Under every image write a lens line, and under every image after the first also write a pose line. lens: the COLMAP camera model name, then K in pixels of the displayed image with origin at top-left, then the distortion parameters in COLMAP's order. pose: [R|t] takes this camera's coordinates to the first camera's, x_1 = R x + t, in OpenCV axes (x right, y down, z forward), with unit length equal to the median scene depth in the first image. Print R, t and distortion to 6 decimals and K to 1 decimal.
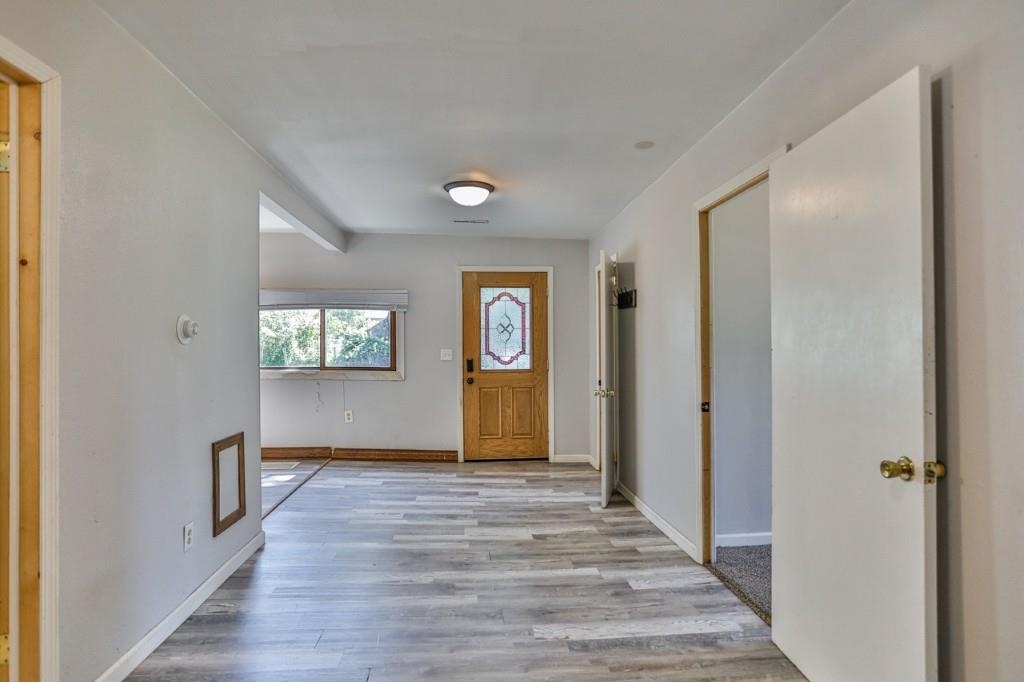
lens RADIAL K [[530.2, 0, 507.5], [0, 530.2, 330.3], [0, 0, 1]] dist [-0.017838, 0.000958]
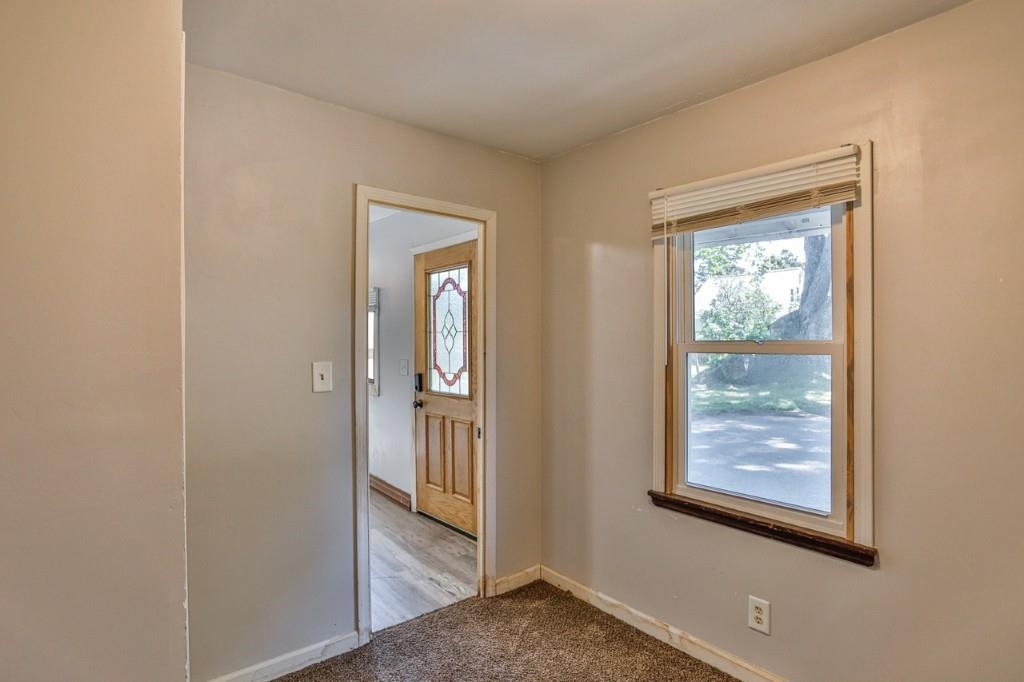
lens RADIAL K [[535.0, 0, 510.5], [0, 535.0, 339.2], [0, 0, 1]] dist [-0.052481, 0.034569]
pose [[0.576405, 0.000905, -0.817163, 0.931901], [0.028929, 0.999350, 0.021512, -0.009455], [0.816652, -0.036039, 0.576005, 1.063823]]
